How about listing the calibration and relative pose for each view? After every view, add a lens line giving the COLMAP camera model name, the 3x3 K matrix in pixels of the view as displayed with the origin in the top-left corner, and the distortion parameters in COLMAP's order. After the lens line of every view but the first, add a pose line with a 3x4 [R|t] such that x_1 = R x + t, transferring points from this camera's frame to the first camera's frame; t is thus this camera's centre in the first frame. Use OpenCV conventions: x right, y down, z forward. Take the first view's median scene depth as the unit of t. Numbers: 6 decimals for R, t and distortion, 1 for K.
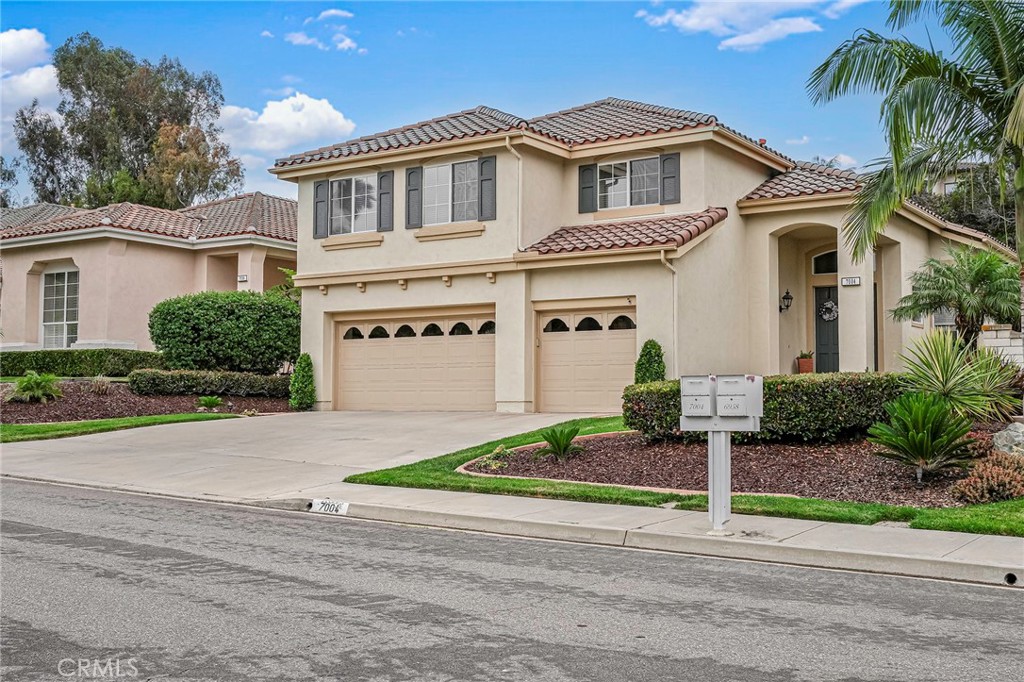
lens RADIAL K [[1131.3, 0, 512.0], [0, 1131.3, 341.0], [0, 0, 1]] dist [-0.002432, 0.002272]
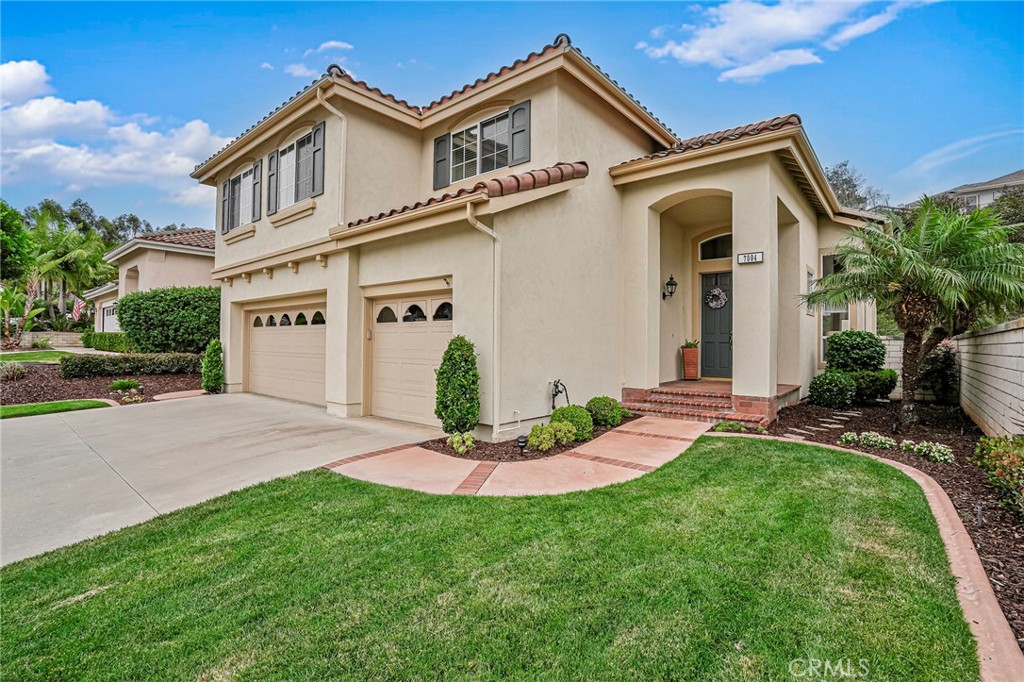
lens RADIAL K [[476.3, 0, 512.0], [0, 476.3, 341.0], [0, 0, 1]] dist [-0.046897, 0.000021]
pose [[0.993786, 0.004503, -0.111217, 0.165252], [0.001128, 0.998722, 0.050522, -0.011654], [0.111302, -0.050334, 0.992511, 0.628530]]
